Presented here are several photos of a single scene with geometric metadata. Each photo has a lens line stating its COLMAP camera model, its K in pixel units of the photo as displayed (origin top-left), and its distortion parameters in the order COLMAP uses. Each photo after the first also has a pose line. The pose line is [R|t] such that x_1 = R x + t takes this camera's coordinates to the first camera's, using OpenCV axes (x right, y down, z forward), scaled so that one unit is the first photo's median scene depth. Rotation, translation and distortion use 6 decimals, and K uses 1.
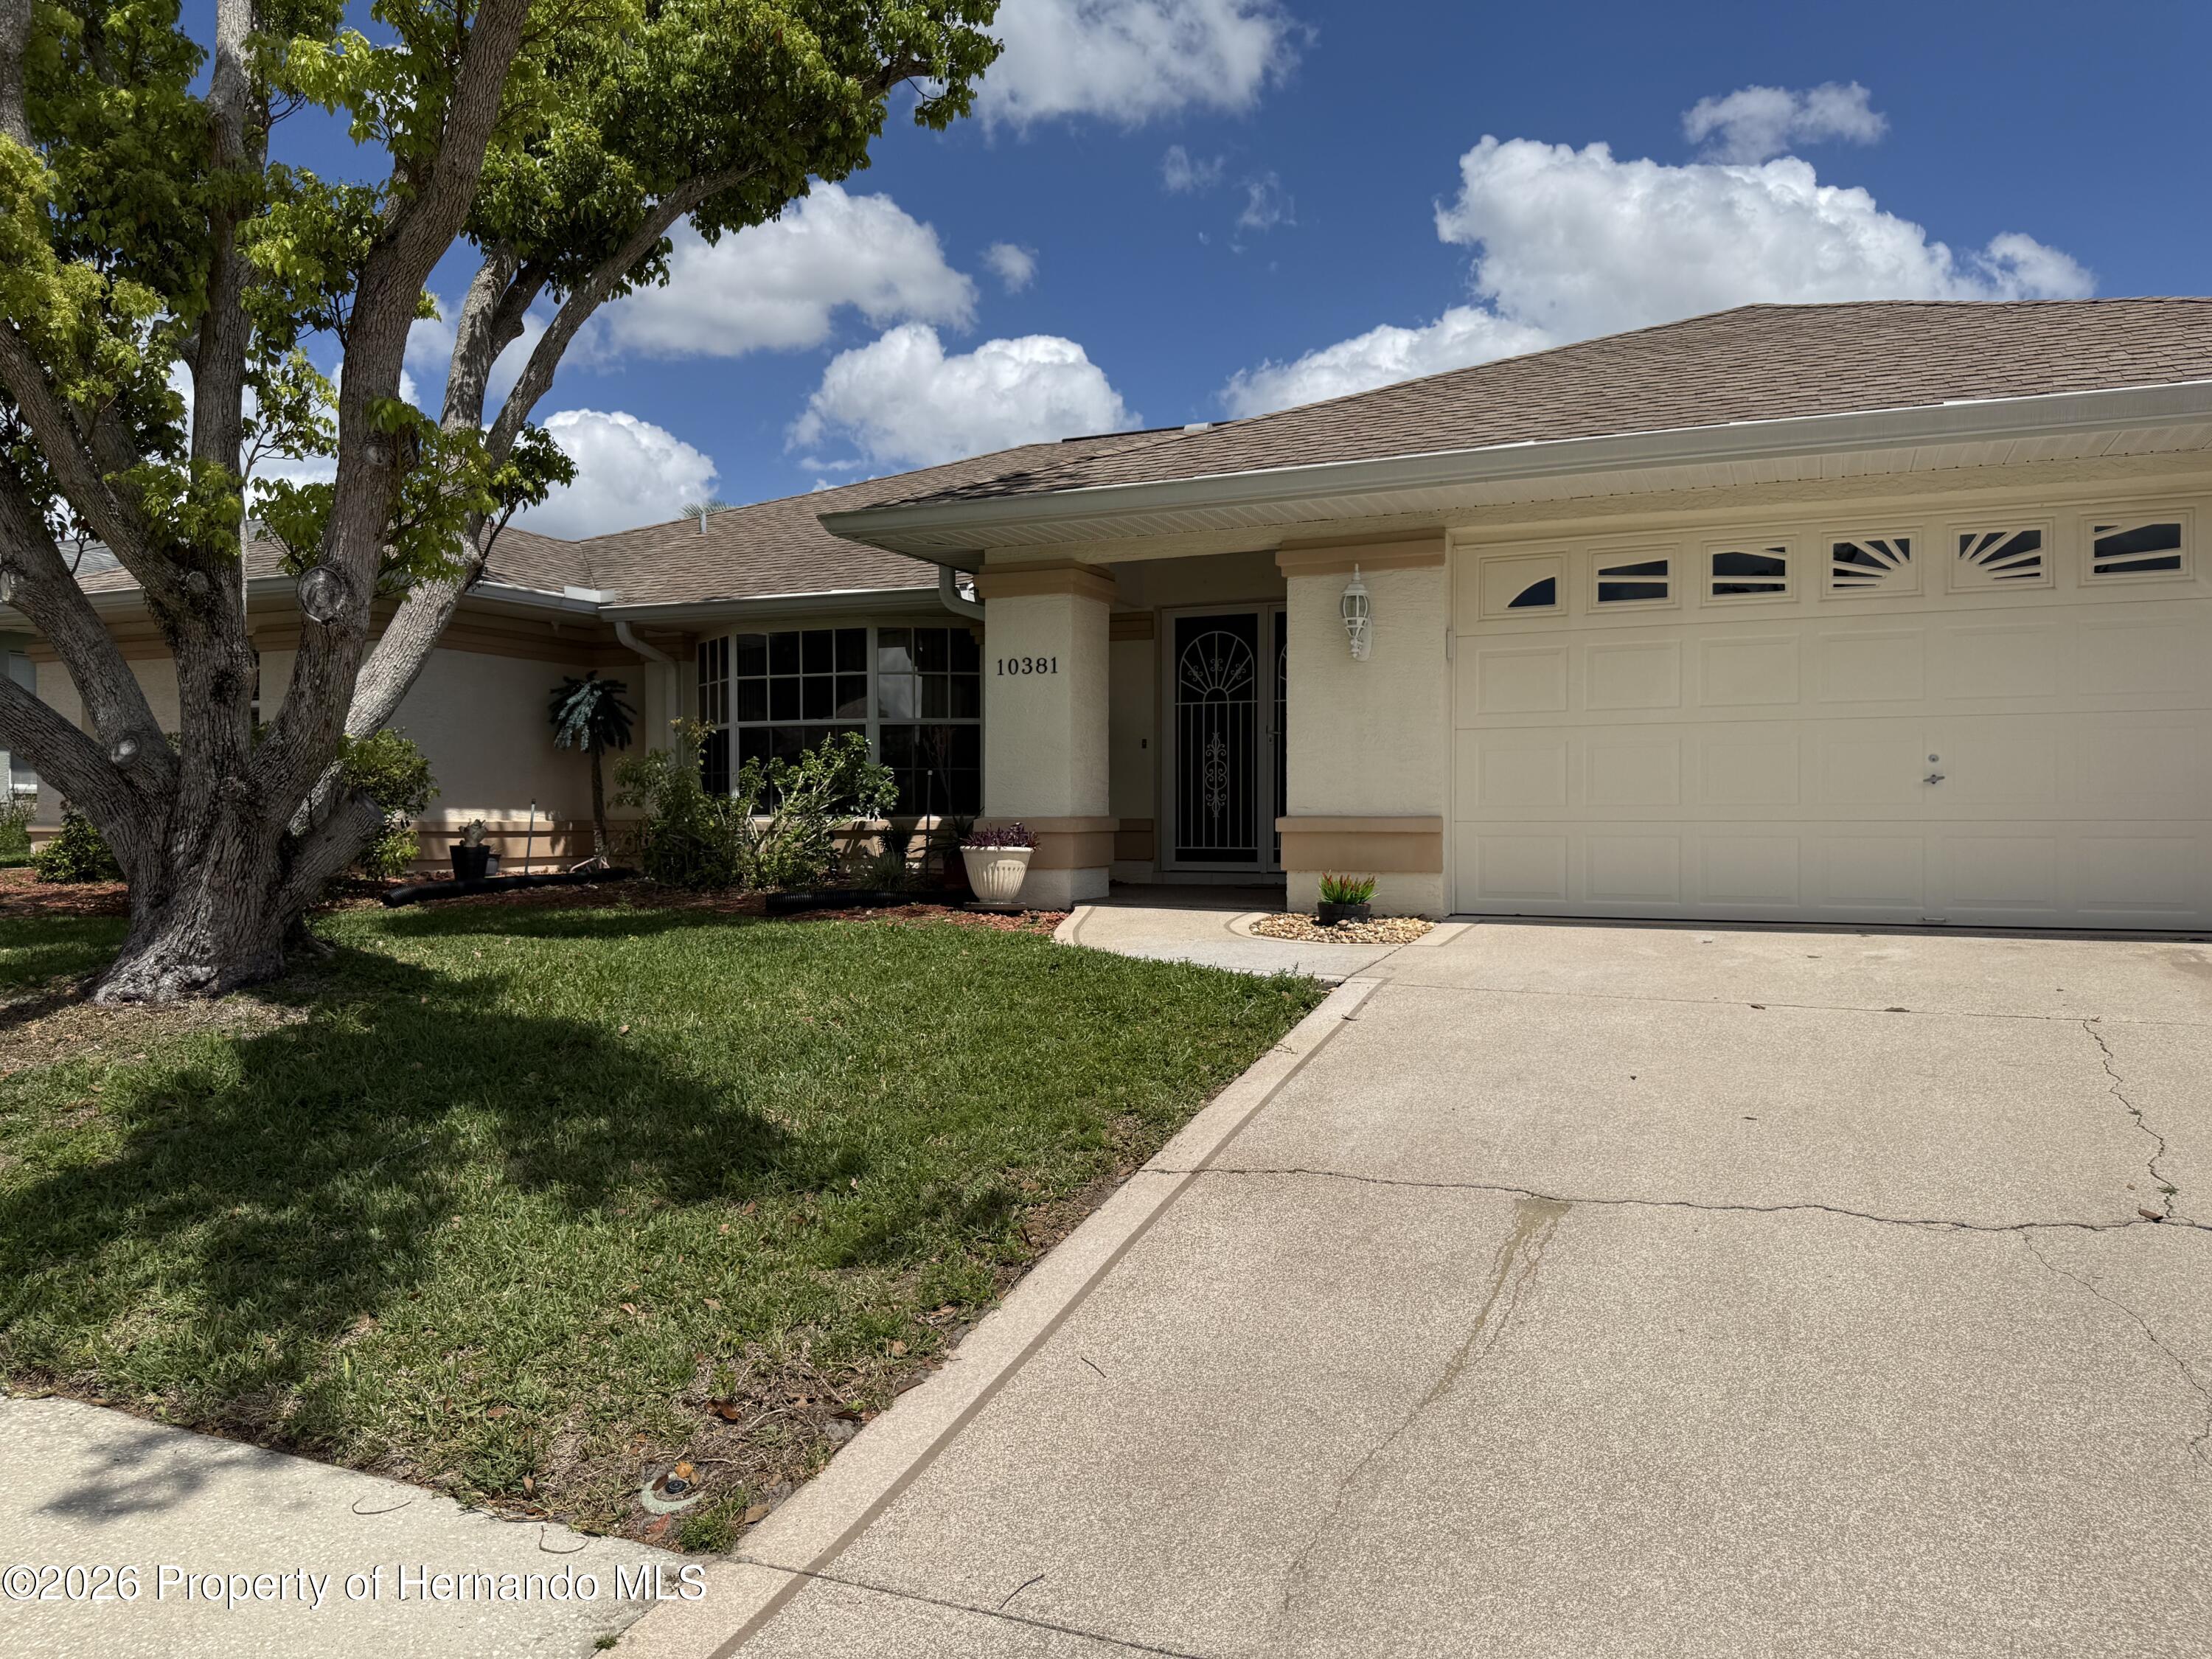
lens RADIAL K [[1527.3, 0, 1049.0], [0, 1527.3, 846.1], [0, 0, 1]] dist [0.124830, -0.206759]
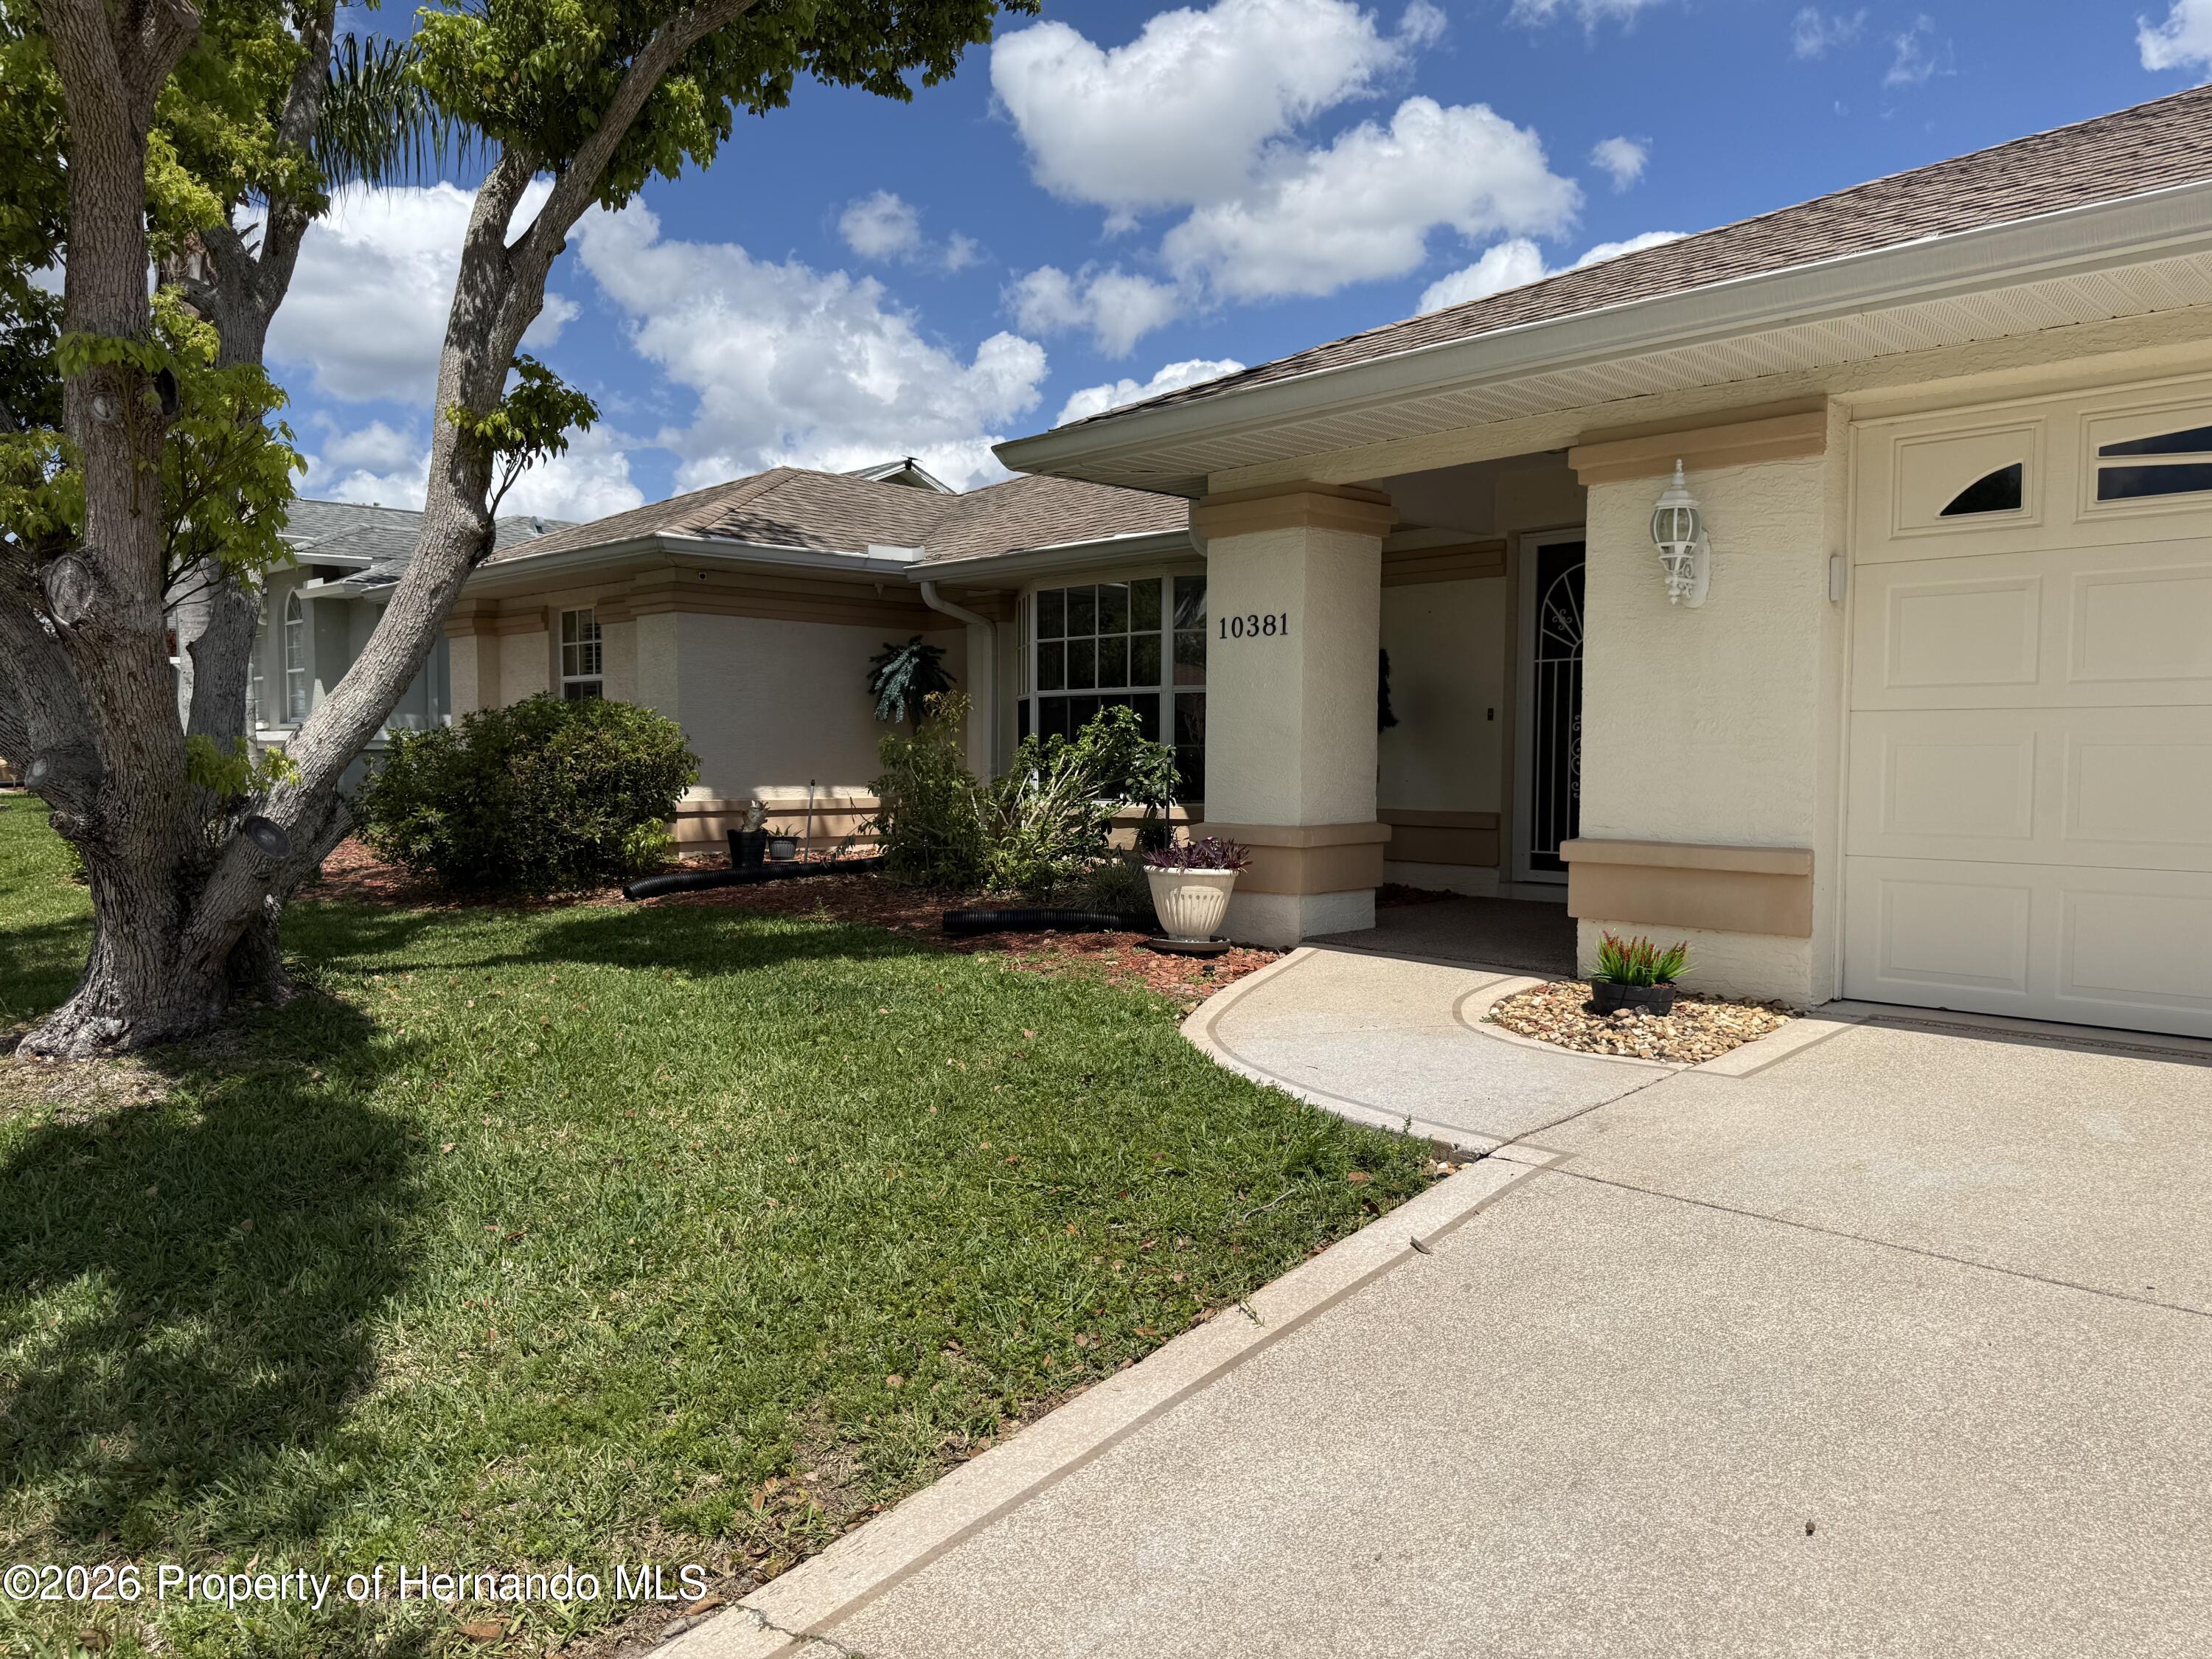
lens RADIAL K [[1527.3, 0, 1049.0], [0, 1527.3, 846.1], [0, 0, 1]] dist [0.124830, -0.206759]
pose [[0.934044, 0.022406, -0.356454, 0.164890], [-0.008234, 0.999116, 0.041226, -0.038920], [0.357063, -0.035572, 0.933403, 0.247981]]
